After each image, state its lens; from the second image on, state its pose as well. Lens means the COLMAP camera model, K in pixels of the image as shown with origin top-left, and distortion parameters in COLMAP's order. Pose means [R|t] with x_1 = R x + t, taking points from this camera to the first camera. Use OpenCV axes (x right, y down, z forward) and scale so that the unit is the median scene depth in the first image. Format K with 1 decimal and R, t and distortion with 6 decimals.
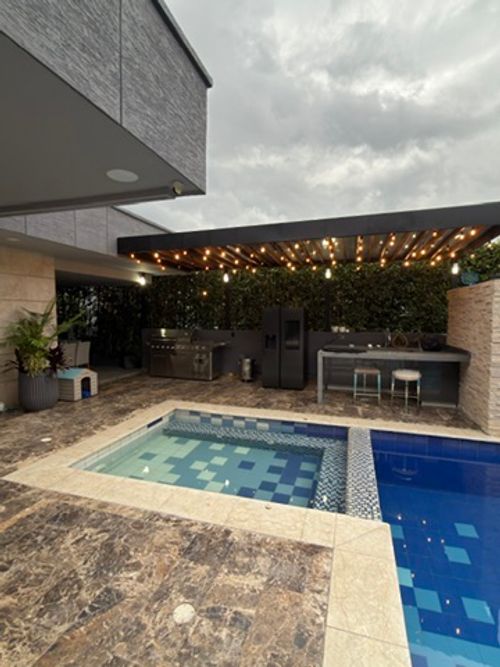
lens RADIAL K [[330.9, 0, 247.1], [0, 330.9, 329.4], [0, 0, 1]] dist [-0.025286, 0.000112]
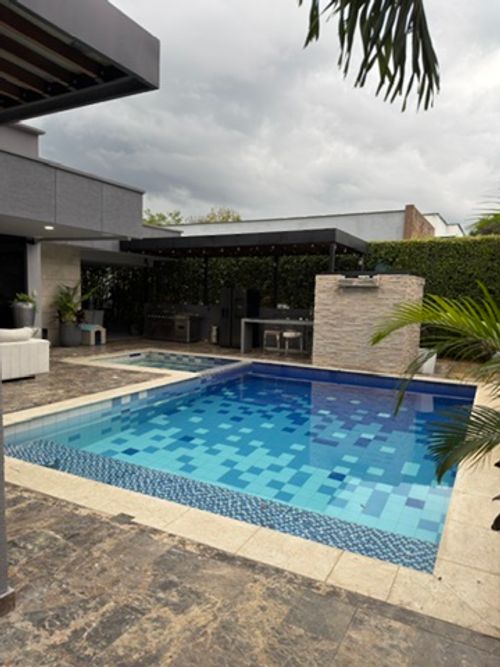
lens RADIAL K [[465.0, 0, 251.1], [0, 465.0, 333.7], [0, 0, 1]] dist [0.000731, -0.001287]
pose [[0.984876, 0.043009, -0.167839, 0.543357], [-0.037079, 0.998578, 0.038307, 0.048065], [0.169248, -0.031505, 0.985070, -0.957216]]
